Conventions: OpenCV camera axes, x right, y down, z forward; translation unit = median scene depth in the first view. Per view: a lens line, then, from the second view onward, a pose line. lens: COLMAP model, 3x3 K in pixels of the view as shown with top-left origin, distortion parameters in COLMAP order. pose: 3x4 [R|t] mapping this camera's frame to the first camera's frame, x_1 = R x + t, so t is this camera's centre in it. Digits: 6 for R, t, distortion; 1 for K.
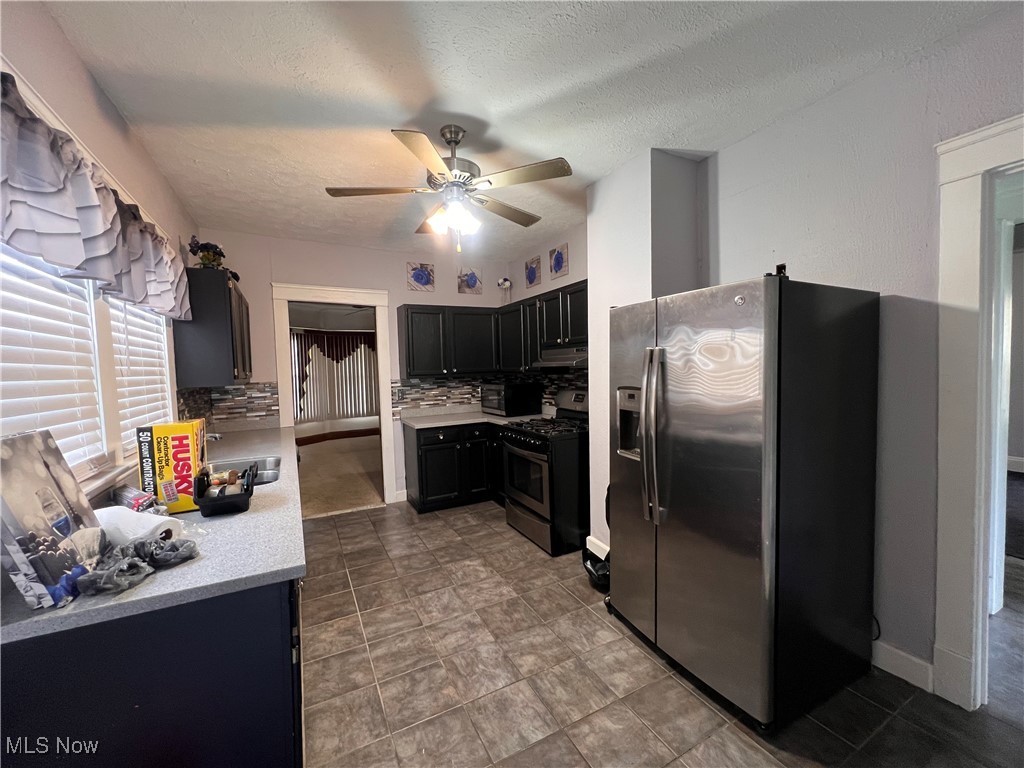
lens RADIAL K [[410.2, 0, 513.7], [0, 410.2, 382.2], [0, 0, 1]] dist [-0.002036, -0.000637]
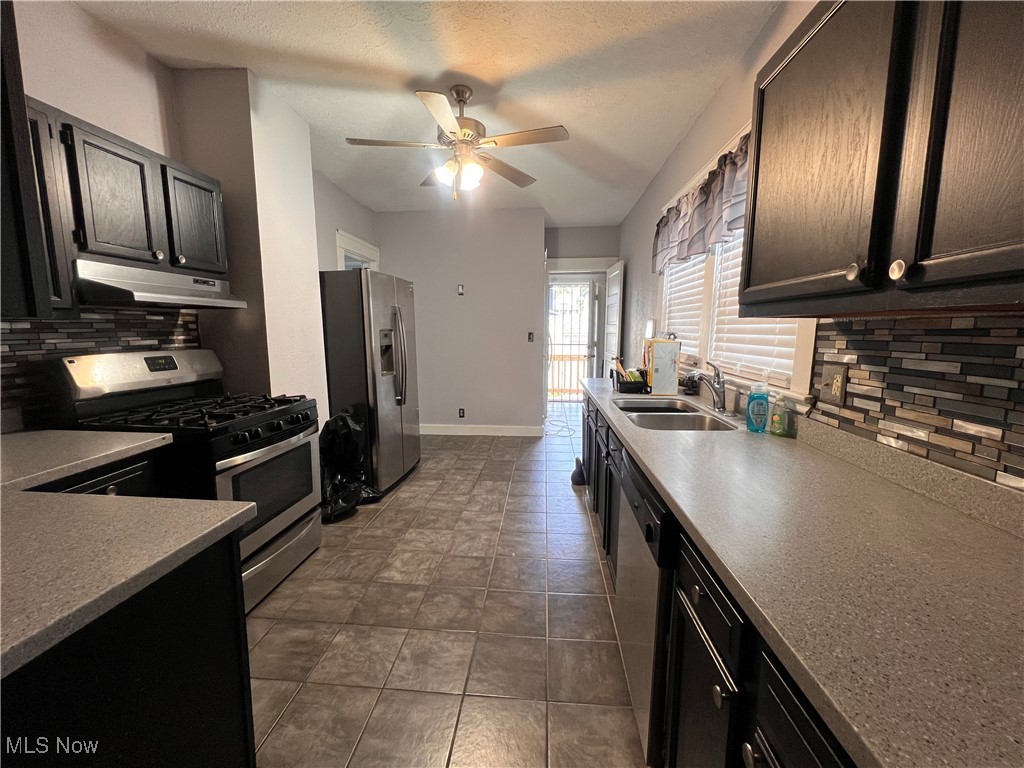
lens RADIAL K [[410.2, 0, 509.4], [0, 410.2, 383.9], [0, 0, 1]] dist [-0.002036, -0.000637]
pose [[-0.837421, -0.046351, 0.544589, -0.800035], [0.044701, 0.987251, 0.152764, 0.001534], [-0.544727, 0.152271, -0.824673, 1.755358]]
